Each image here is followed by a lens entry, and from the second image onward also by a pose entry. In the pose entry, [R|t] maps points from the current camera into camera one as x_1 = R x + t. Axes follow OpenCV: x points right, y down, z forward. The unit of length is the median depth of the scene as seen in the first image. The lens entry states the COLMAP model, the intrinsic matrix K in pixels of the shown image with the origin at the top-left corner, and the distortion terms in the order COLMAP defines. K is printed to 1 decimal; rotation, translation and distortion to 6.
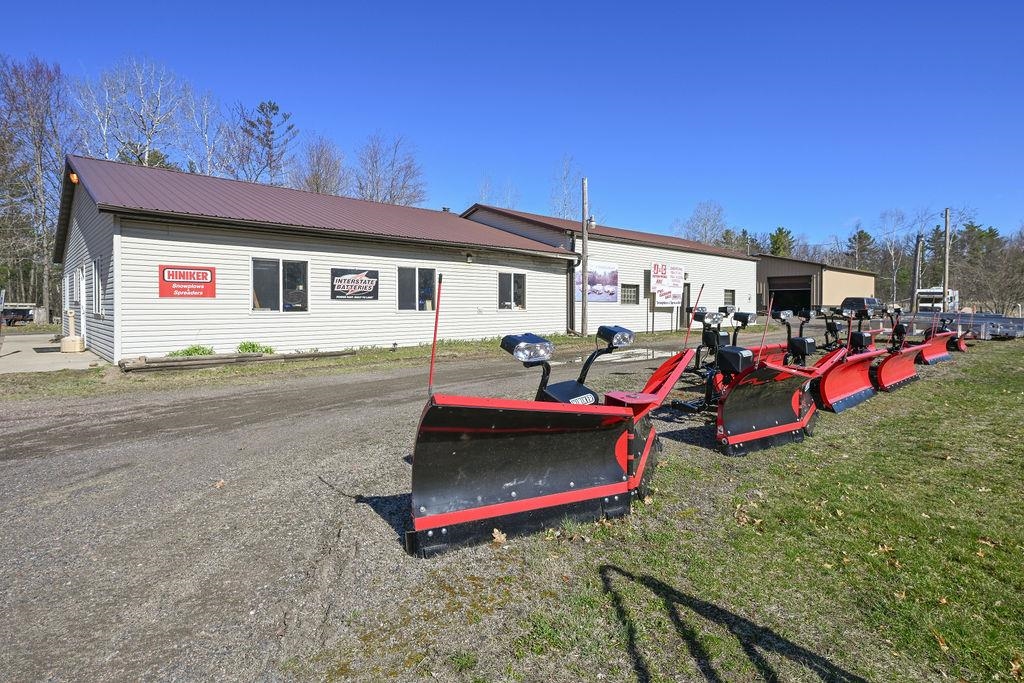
lens RADIAL K [[499.0, 0, 447.2], [0, 499.0, 294.7], [0, 0, 1]] dist [0.001046, 0.000626]
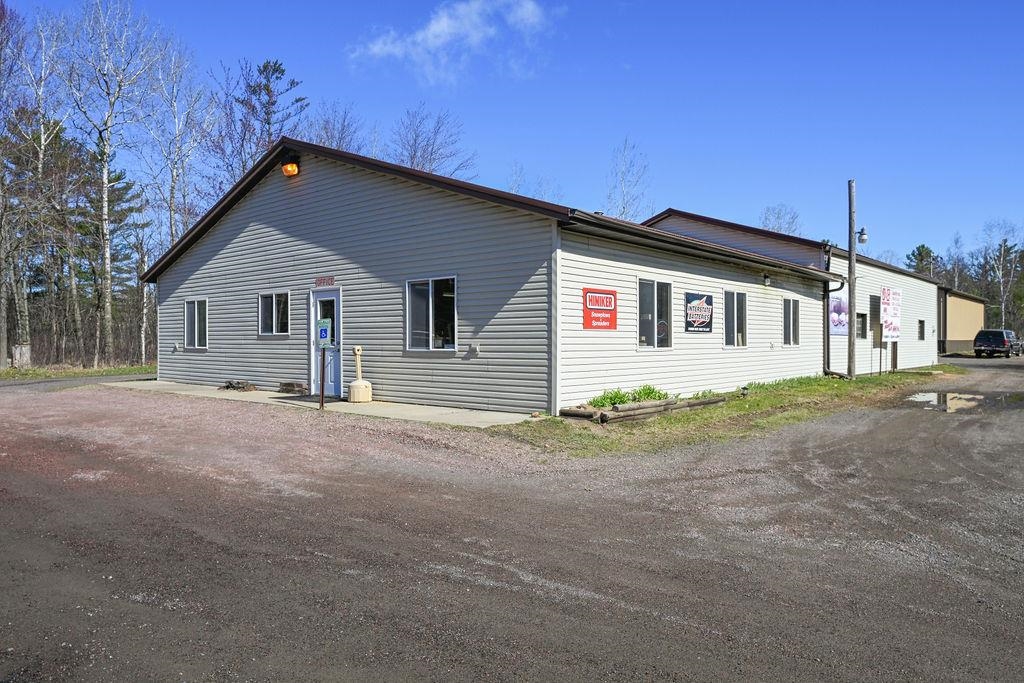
lens RADIAL K [[682.6, 0, 441.2], [0, 682.6, 317.8], [0, 0, 1]] dist [0.017713, -0.001292]
pose [[0.995542, 0.003435, 0.094256, -0.753528], [-0.002381, 0.999933, -0.011297, 0.000458], [-0.094289, 0.011022, 0.995484, -0.045289]]
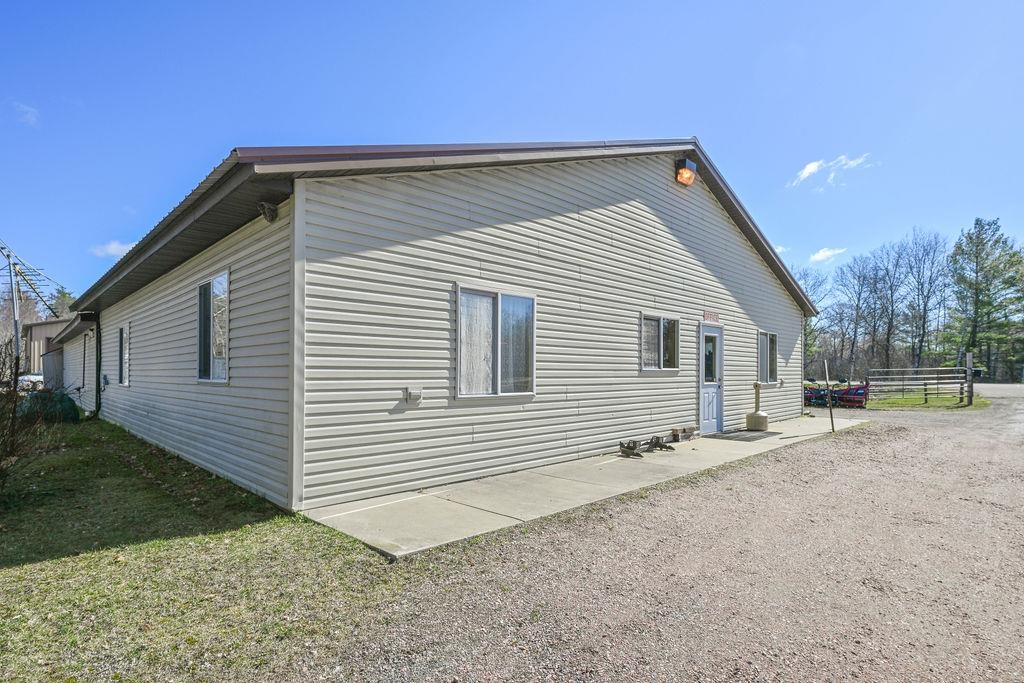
lens RADIAL K [[519.0, 0, 518.9], [0, 519.0, 369.1], [0, 0, 1]] dist [0.000221, -0.000767]
pose [[-0.086636, 0.008262, 0.996206, -1.705911], [-0.022897, 0.999685, -0.010282, 0.030367], [-0.995977, -0.023701, -0.086420, 1.575675]]
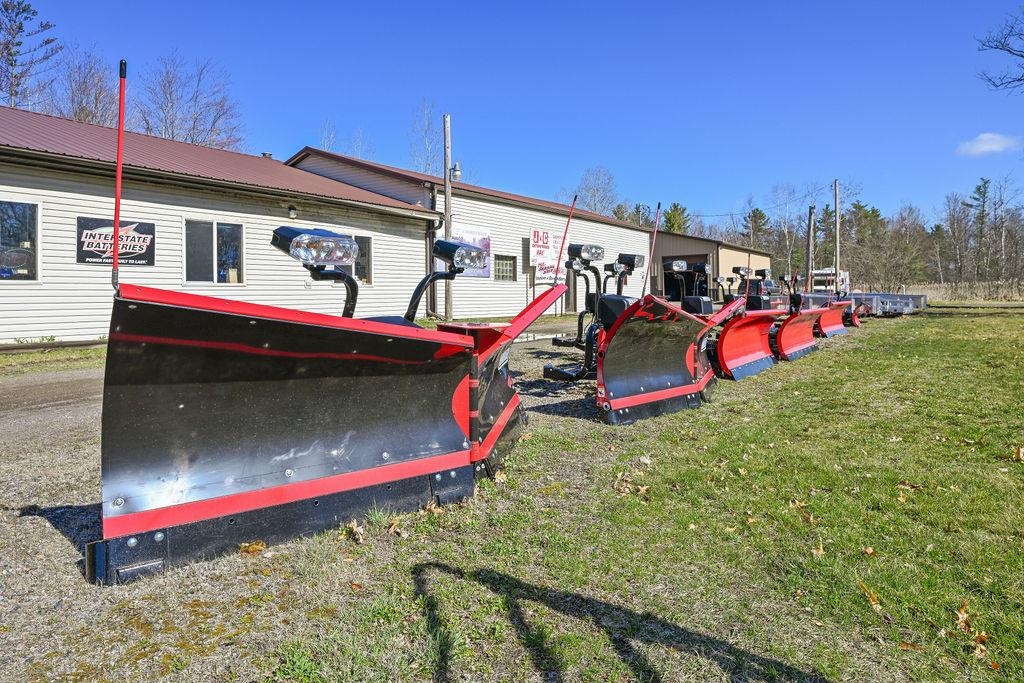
lens RADIAL K [[652.0, 0, 428.3], [0, 652.0, 266.3], [0, 0, 1]] dist [0.002134, 0.000582]
pose [[0.974794, -0.003721, 0.223076, 0.033125], [0.010204, 0.999558, -0.027919, 0.045072], [-0.222873, 0.029491, 0.974401, 0.043127]]
